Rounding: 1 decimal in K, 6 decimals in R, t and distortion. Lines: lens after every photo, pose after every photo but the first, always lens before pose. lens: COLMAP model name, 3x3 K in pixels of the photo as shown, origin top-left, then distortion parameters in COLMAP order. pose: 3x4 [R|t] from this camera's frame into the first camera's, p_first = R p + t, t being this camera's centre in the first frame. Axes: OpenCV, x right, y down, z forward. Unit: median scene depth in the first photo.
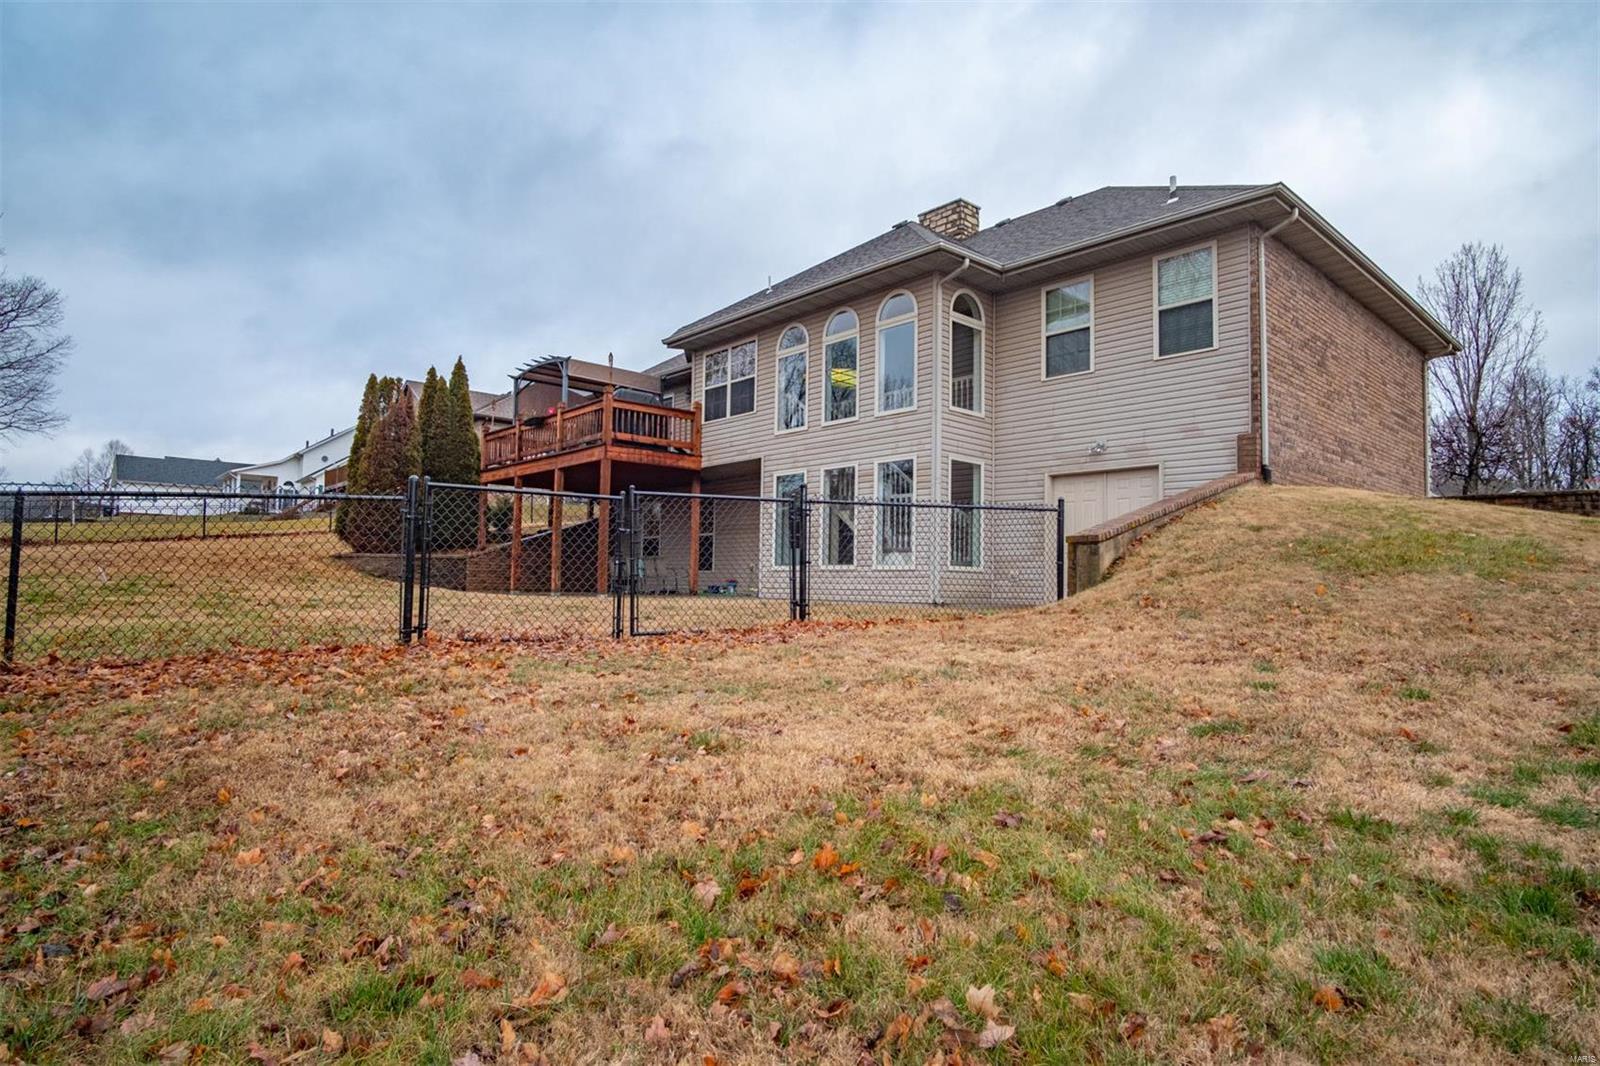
lens RADIAL K [[855.9, 0, 805.2], [0, 855.9, 538.9], [0, 0, 1]] dist [-0.037248, 0.011178]
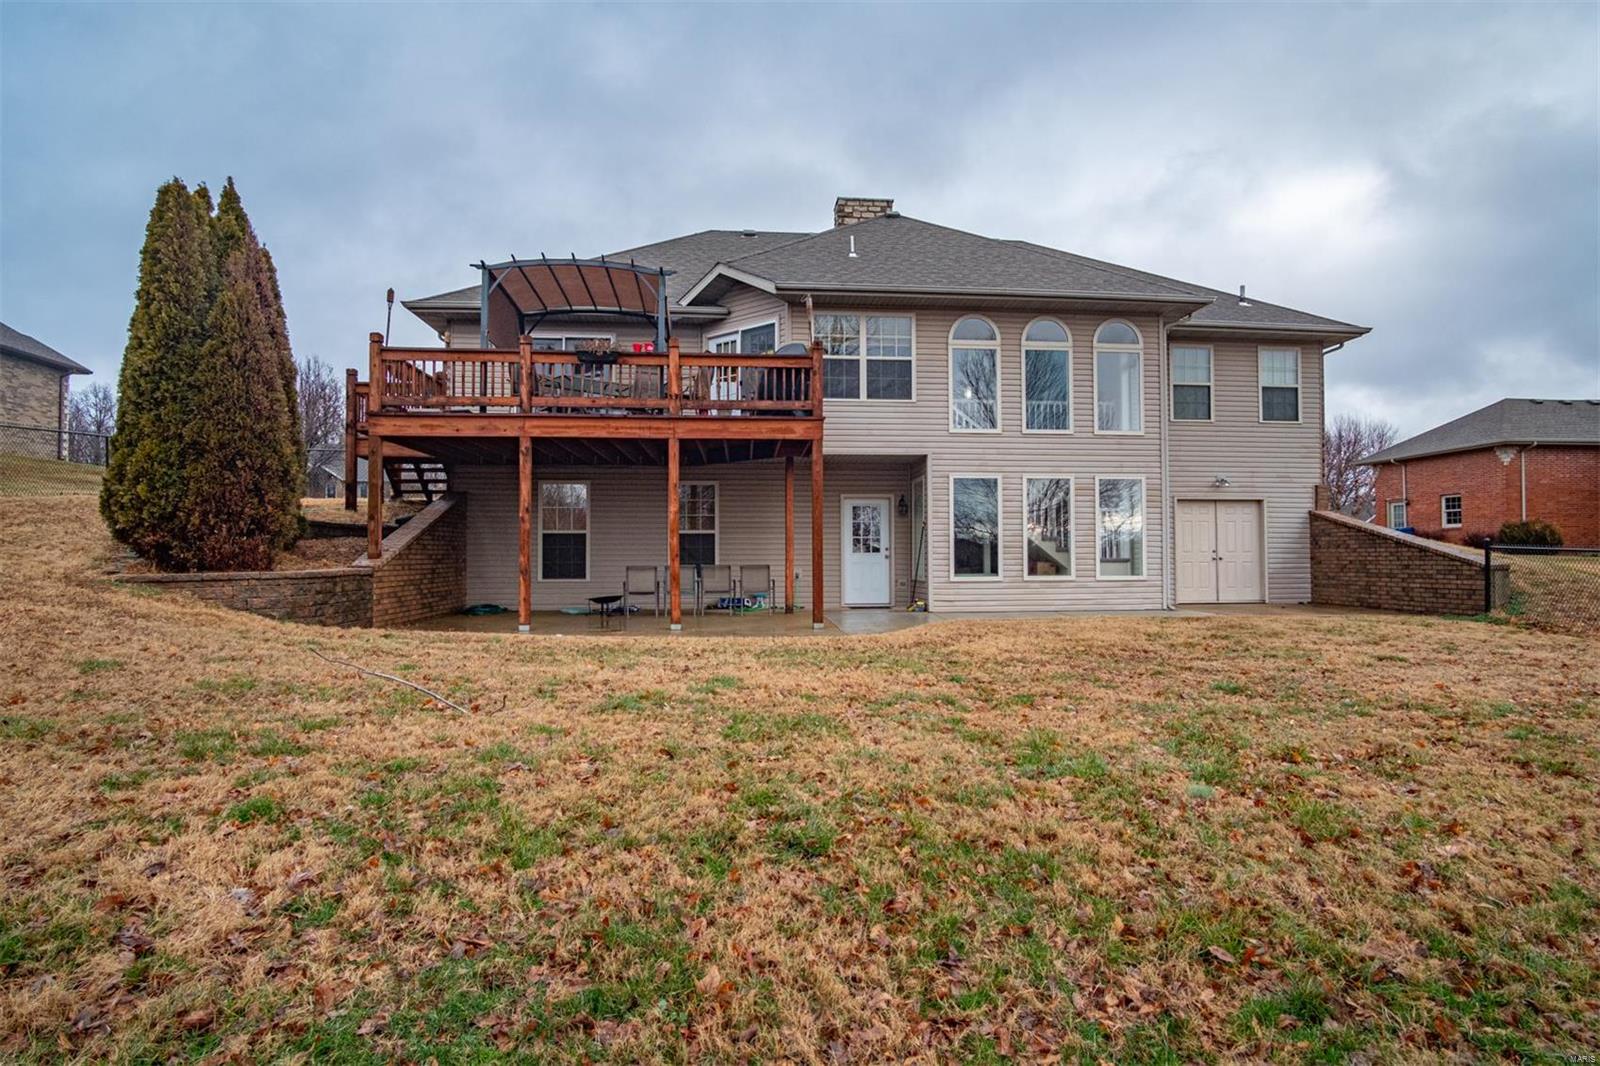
lens RADIAL K [[855.9, 0, 805.2], [0, 855.9, 538.9], [0, 0, 1]] dist [-0.037248, 0.011178]
pose [[0.598785, -0.002298, 0.800906, -0.856371], [-0.028789, 0.999288, 0.024391, -0.026425], [-0.800392, -0.037662, 0.598293, 0.580748]]
